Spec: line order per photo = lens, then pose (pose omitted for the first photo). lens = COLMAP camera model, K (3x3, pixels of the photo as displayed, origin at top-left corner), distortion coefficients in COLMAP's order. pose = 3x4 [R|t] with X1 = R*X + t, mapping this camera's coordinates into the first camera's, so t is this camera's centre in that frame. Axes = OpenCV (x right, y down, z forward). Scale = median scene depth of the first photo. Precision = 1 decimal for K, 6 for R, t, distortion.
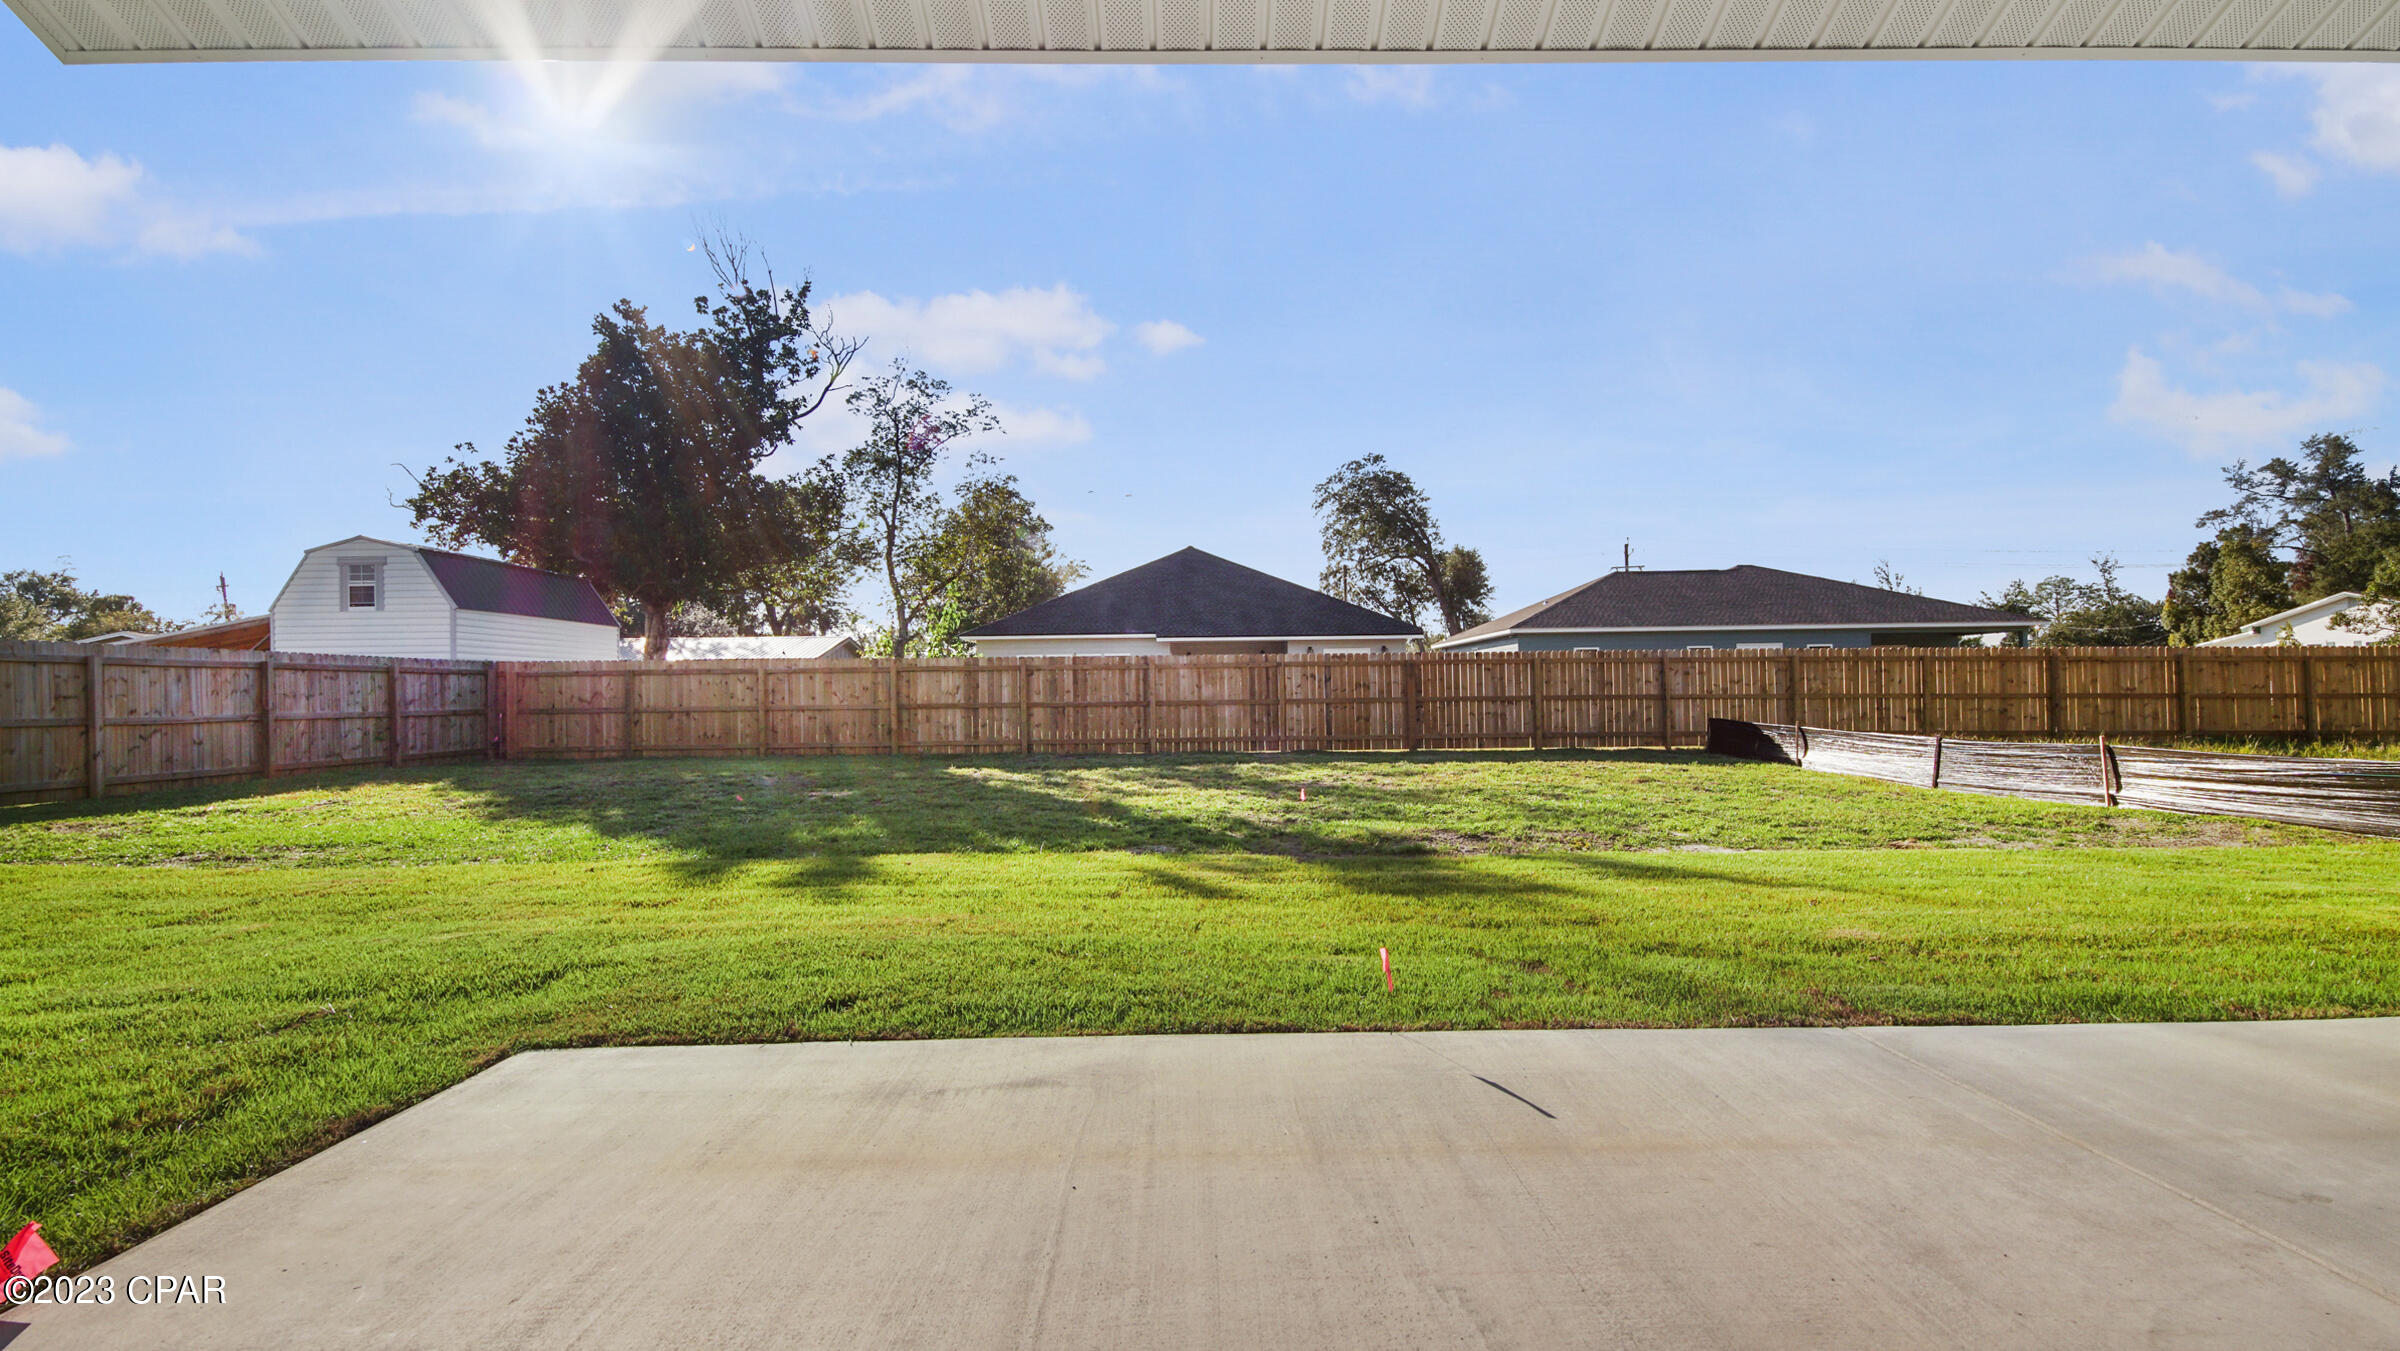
lens RADIAL K [[1096.3, 0, 1176.3], [0, 1096.3, 684.1], [0, 0, 1]] dist [0.027310, -0.017699]
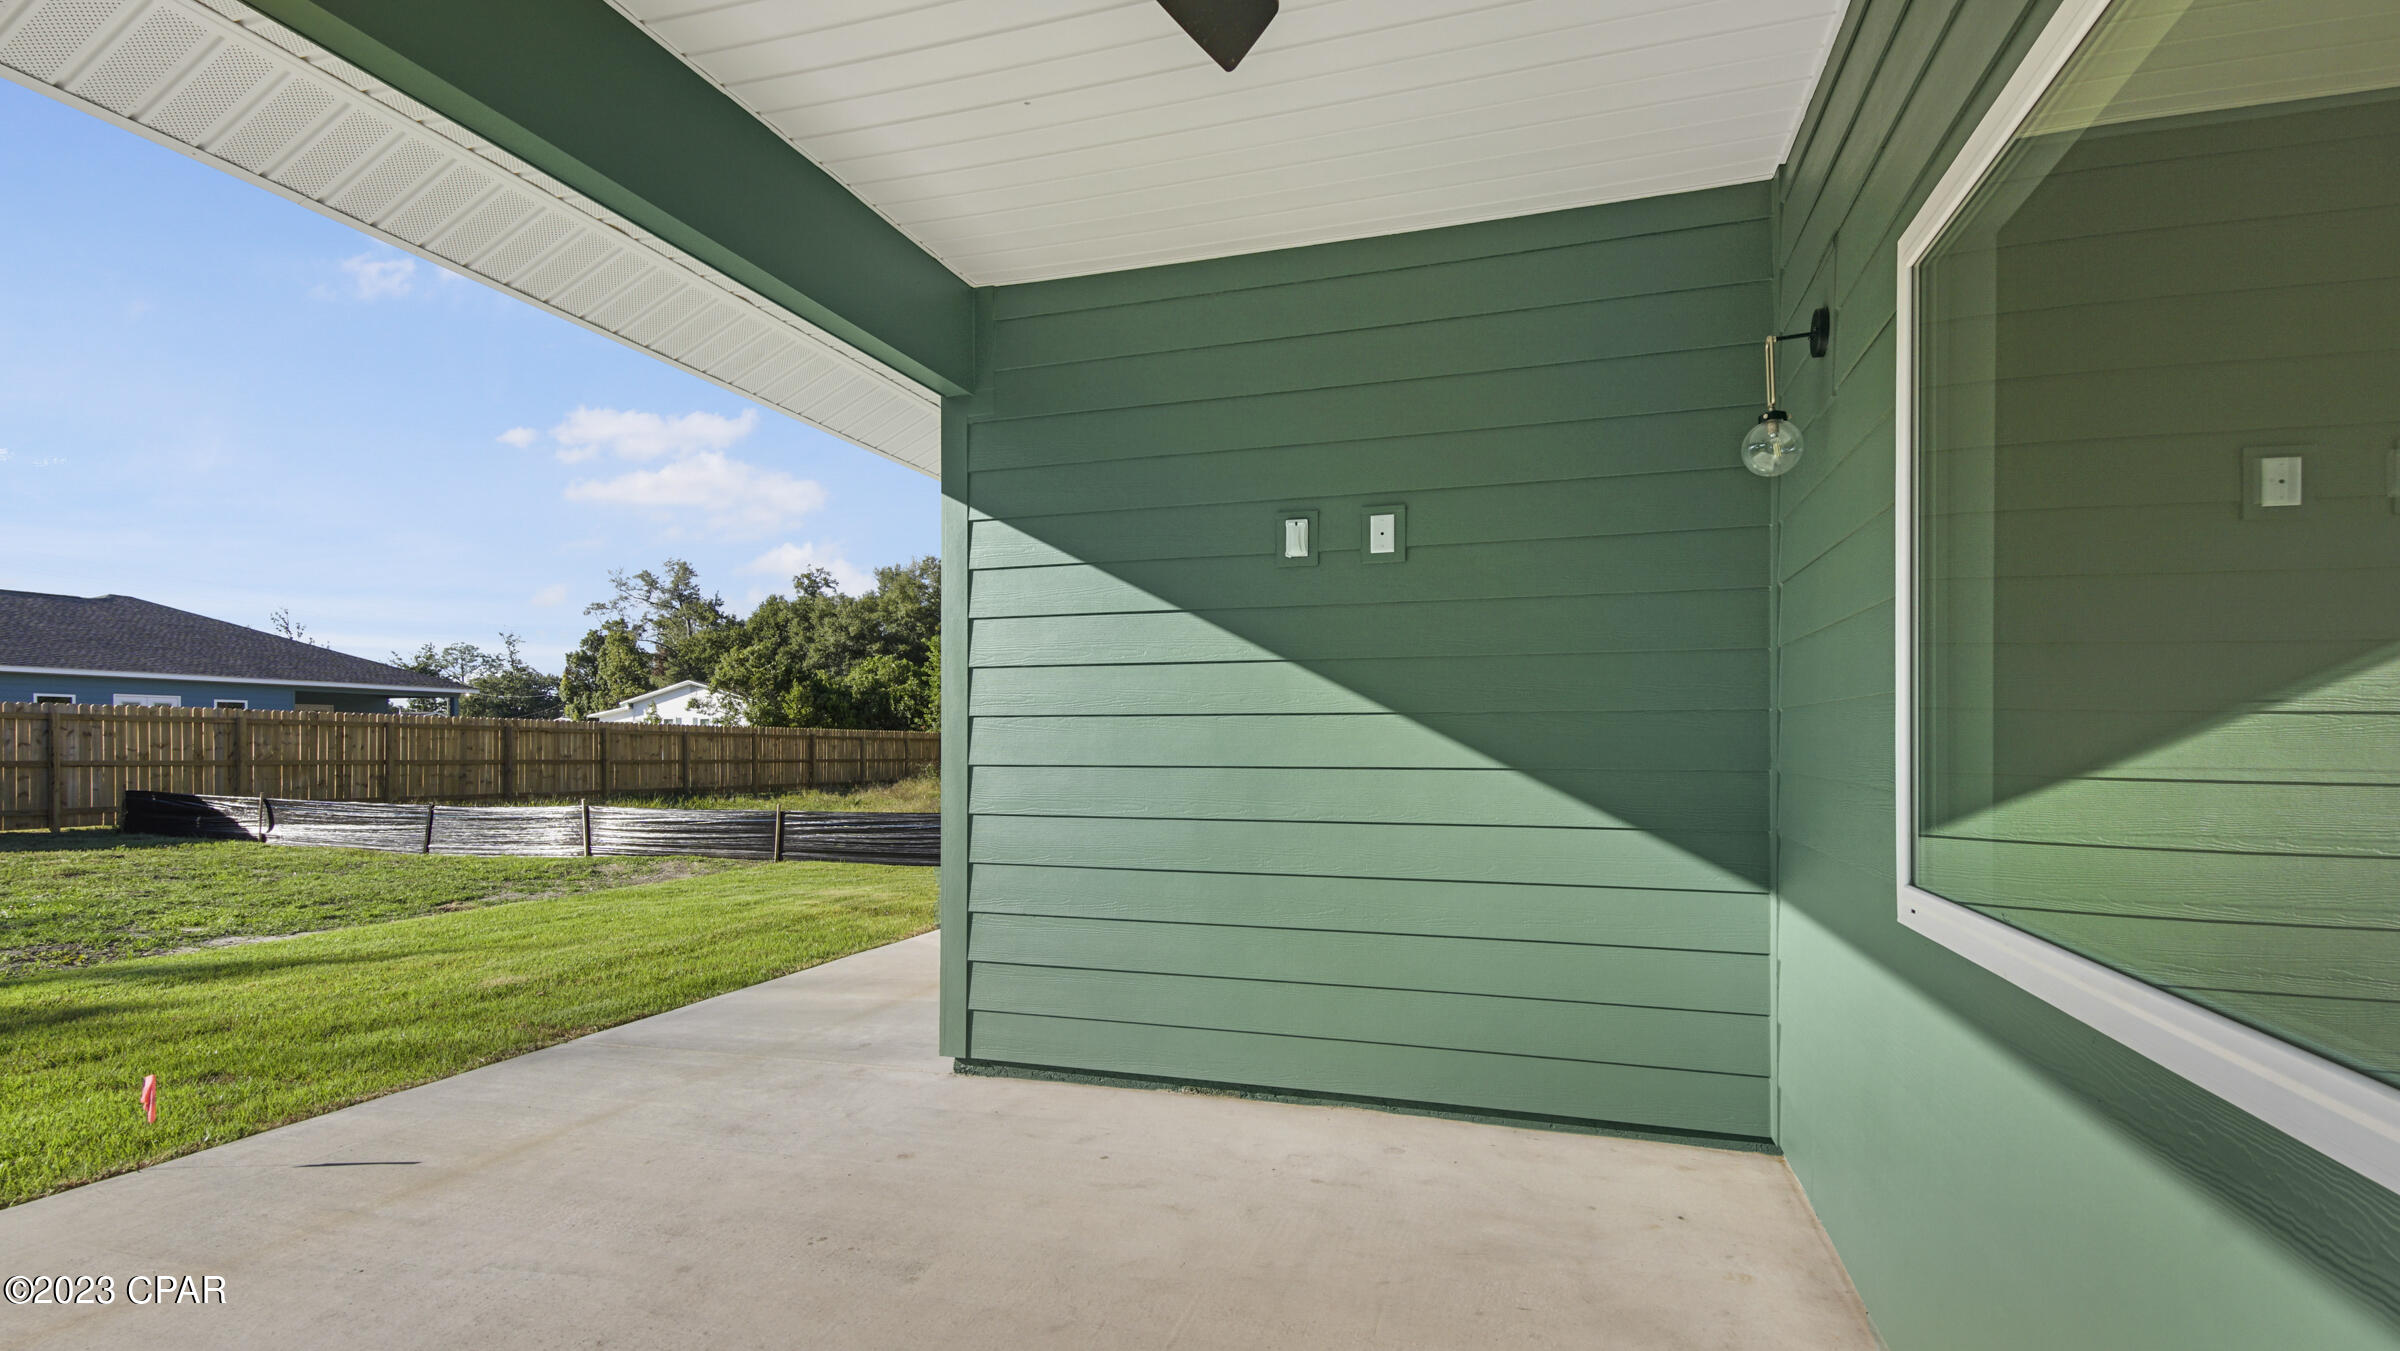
lens RADIAL K [[1096.3, 0, 1247.5], [0, 1096.3, 739.1], [0, 0, 1]] dist [0.027310, -0.017699]
pose [[0.275004, 0.018665, 0.961262, -0.070361], [-0.013693, 0.999786, -0.015495, -0.005597], [-0.961345, -0.008902, 0.275201, -0.019015]]
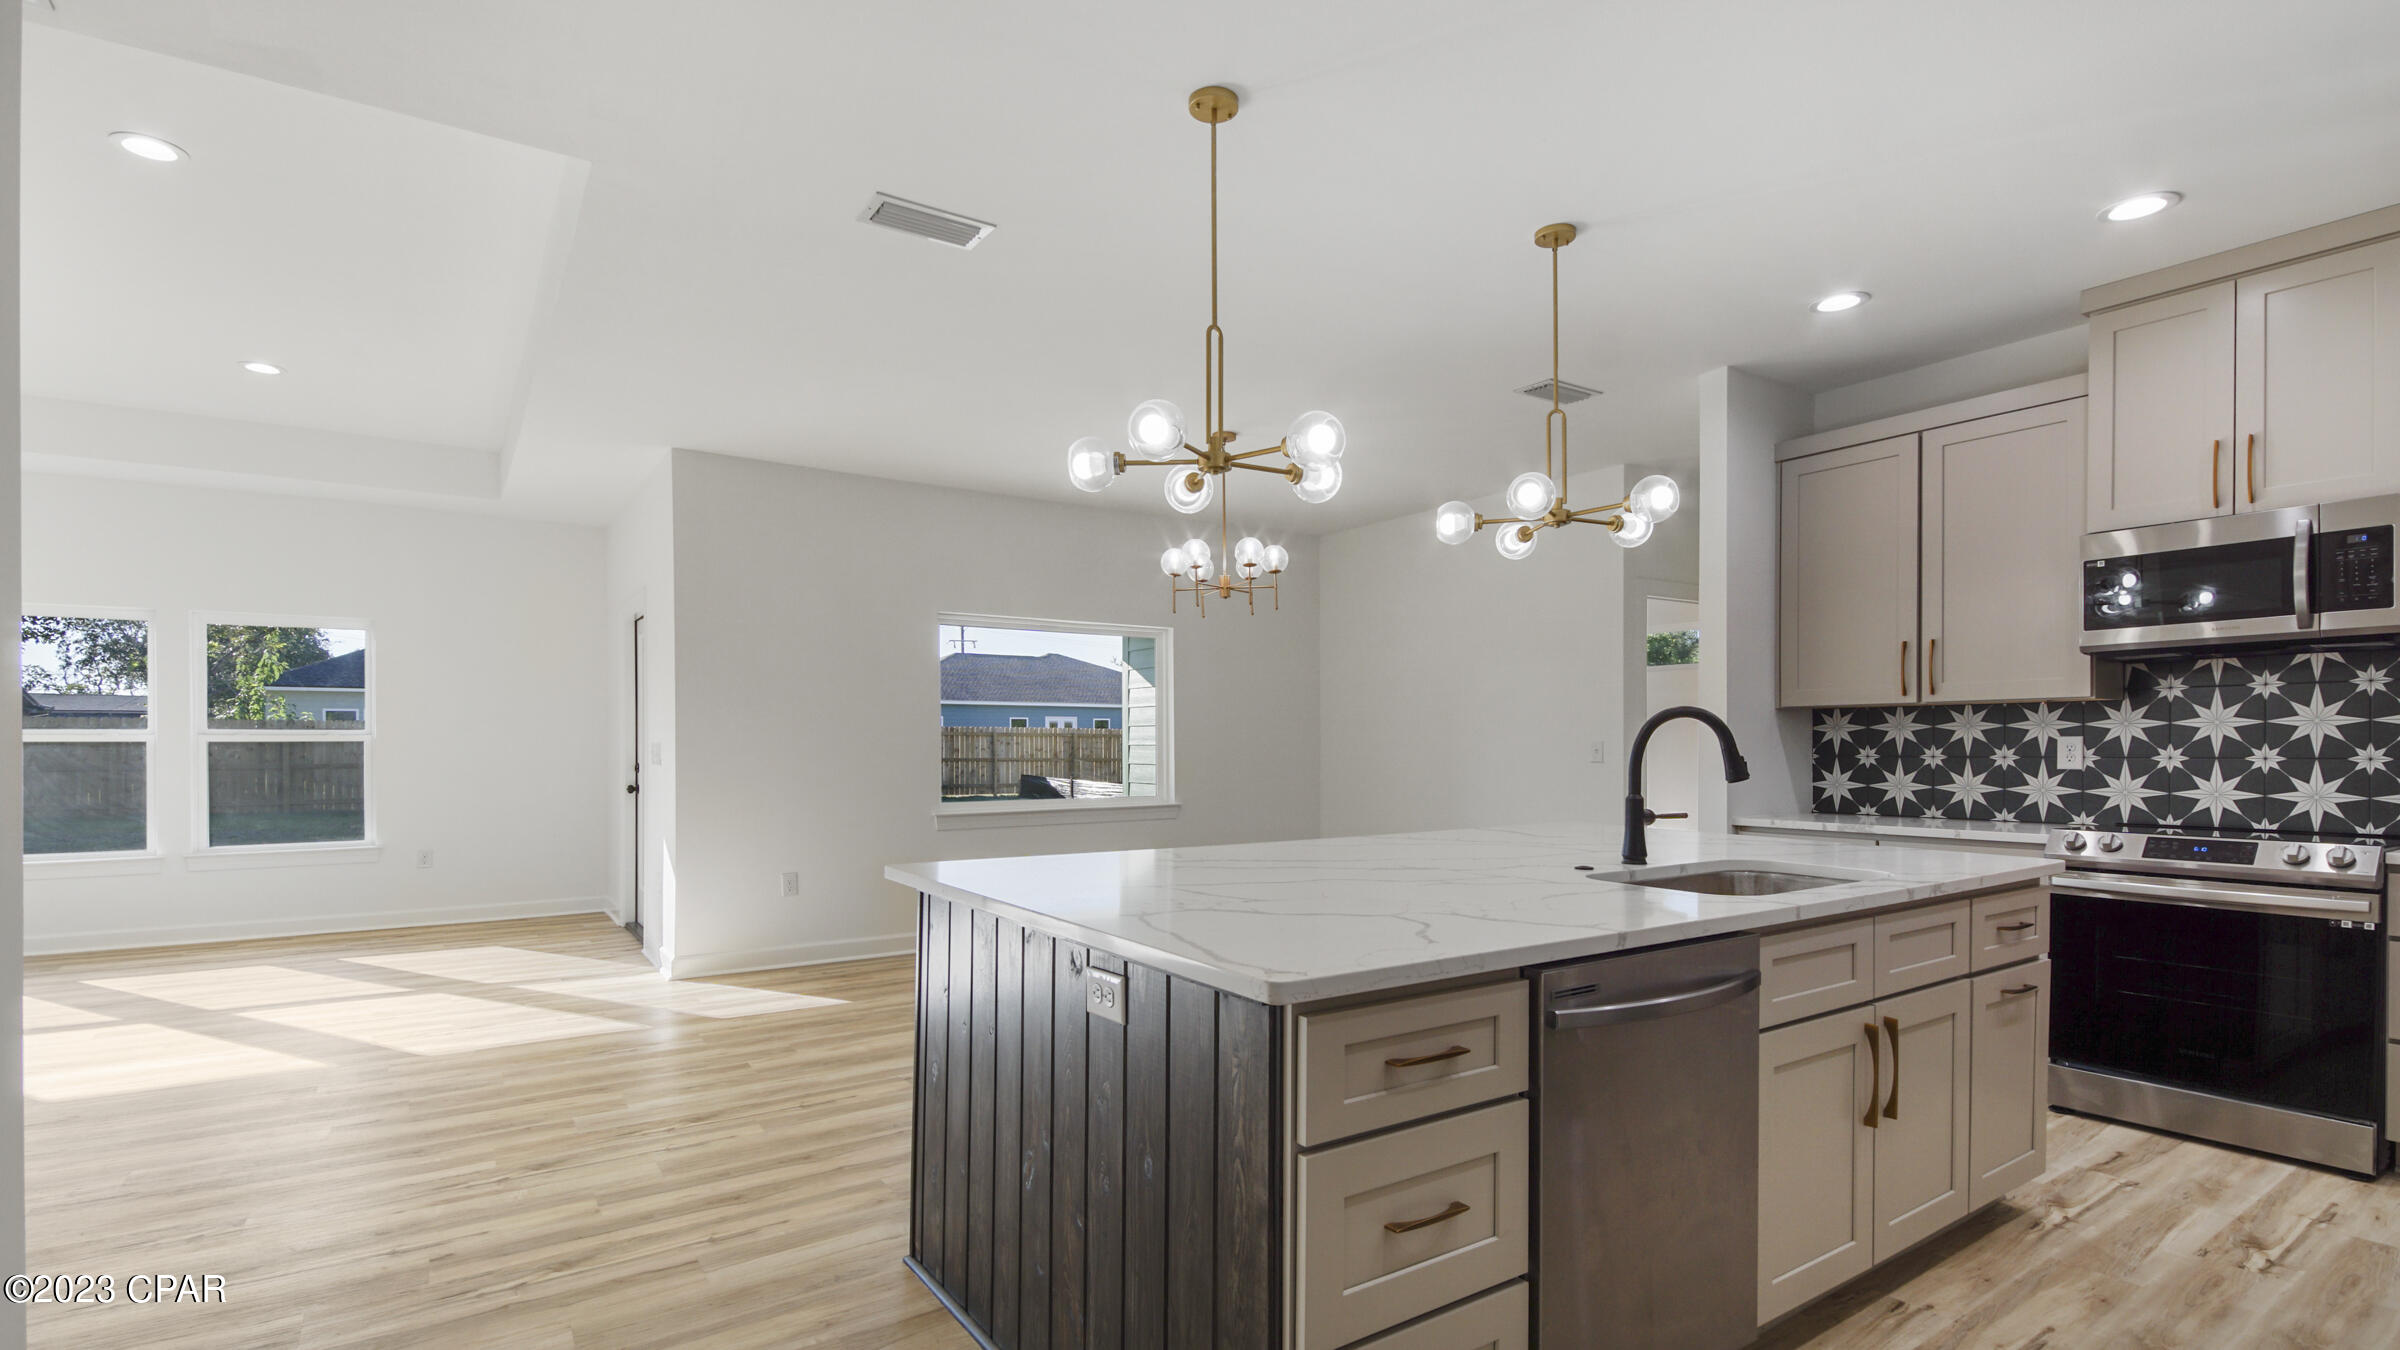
lens RADIAL K [[1096.3, 0, 1239.1], [0, 1096.3, 746.7], [0, 0, 1]] dist [0.027310, -0.017699]
pose [[0.801660, 0.010783, 0.597683, -0.153513], [-0.014287, 0.999897, 0.001123, -0.011793], [-0.597610, -0.009439, 0.801732, -0.333264]]
